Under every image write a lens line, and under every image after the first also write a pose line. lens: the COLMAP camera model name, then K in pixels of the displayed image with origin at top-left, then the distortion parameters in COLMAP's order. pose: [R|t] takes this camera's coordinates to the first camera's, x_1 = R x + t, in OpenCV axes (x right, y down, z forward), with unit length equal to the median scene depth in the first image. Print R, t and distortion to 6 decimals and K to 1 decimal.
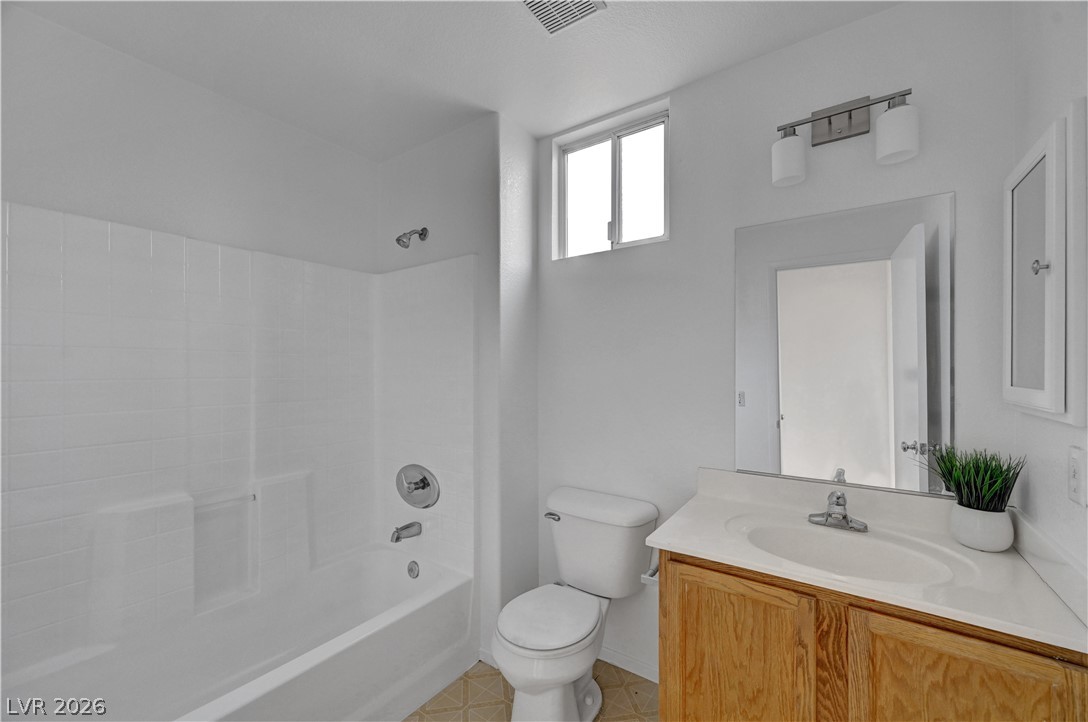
lens RADIAL K [[438.9, 0, 540.3], [0, 438.9, 367.3], [0, 0, 1]] dist [0.001181, 0.000355]
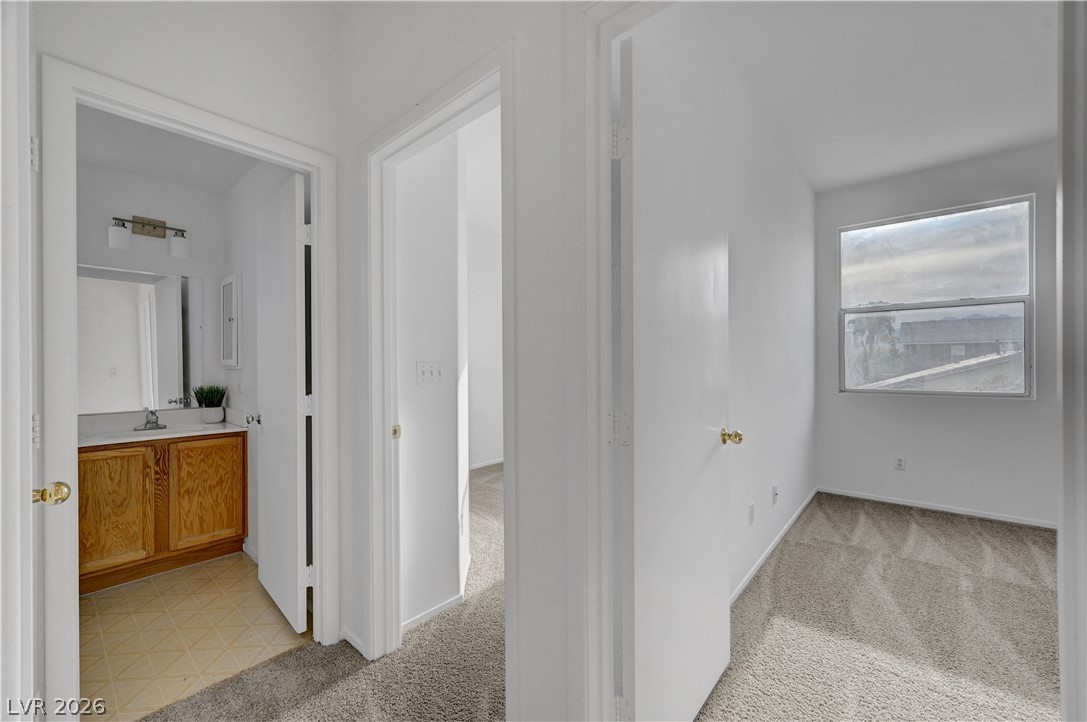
lens RADIAL K [[429.1, 0, 544.9], [0, 429.1, 365.4], [0, 0, 1]] dist [-0.002342, 0.000116]
pose [[0.104199, -0.001980, 0.994555, -1.435906], [0.002402, 0.999996, 0.001740, 0.084789], [-0.994554, 0.002208, 0.104203, -1.329566]]
